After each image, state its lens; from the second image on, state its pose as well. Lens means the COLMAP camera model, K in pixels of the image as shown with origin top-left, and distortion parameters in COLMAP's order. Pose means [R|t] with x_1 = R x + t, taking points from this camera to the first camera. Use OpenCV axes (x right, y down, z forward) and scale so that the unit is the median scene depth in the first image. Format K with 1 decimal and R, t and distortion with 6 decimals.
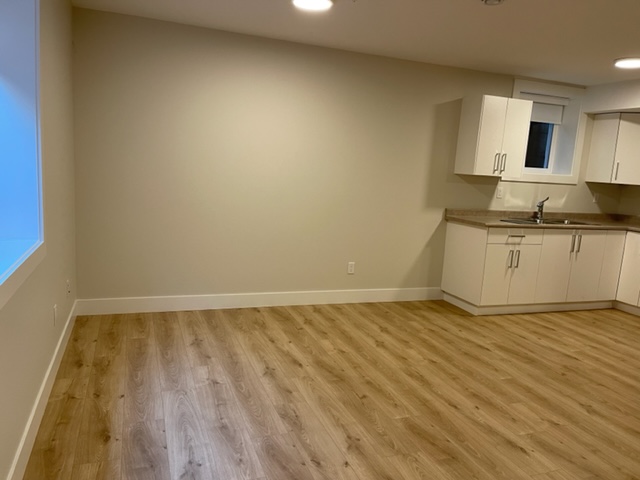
lens RADIAL K [[481.6, 0, 315.5], [0, 481.6, 237.9], [0, 0, 1]] dist [0.040327, -0.043279]
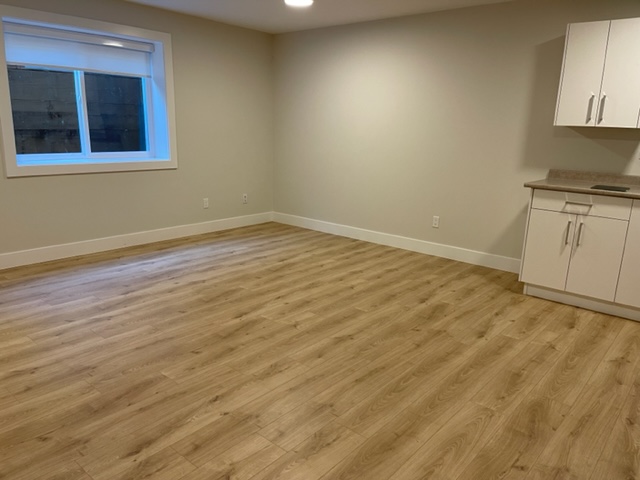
lens RADIAL K [[481.6, 0, 316.2], [0, 481.6, 242.0], [0, 0, 1]] dist [0.040327, -0.043279]
pose [[0.487560, 0.158966, -0.858496, 0.881430], [-0.129192, 0.985596, 0.109130, 0.025569], [0.863478, 0.057704, 0.501075, 0.258435]]
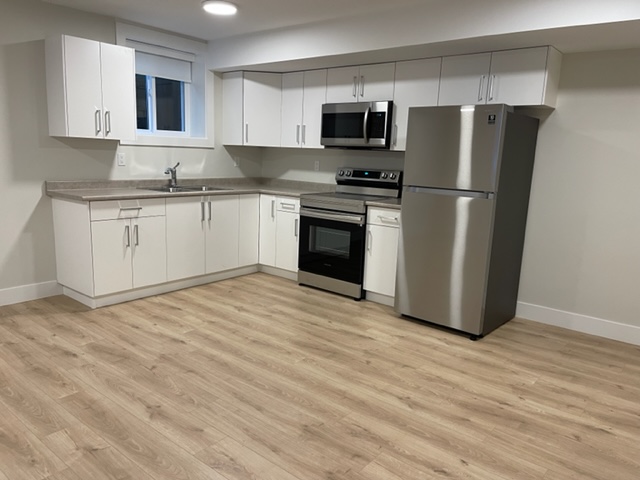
lens RADIAL K [[481.6, 0, 317.8], [0, 481.6, 242.5], [0, 0, 1]] dist [0.040327, -0.043279]
pose [[0.861913, -0.123341, 0.491825, 0.271751], [0.092832, 0.991954, 0.086079, 0.012349], [-0.498485, -0.028536, 0.866428, 0.093371]]
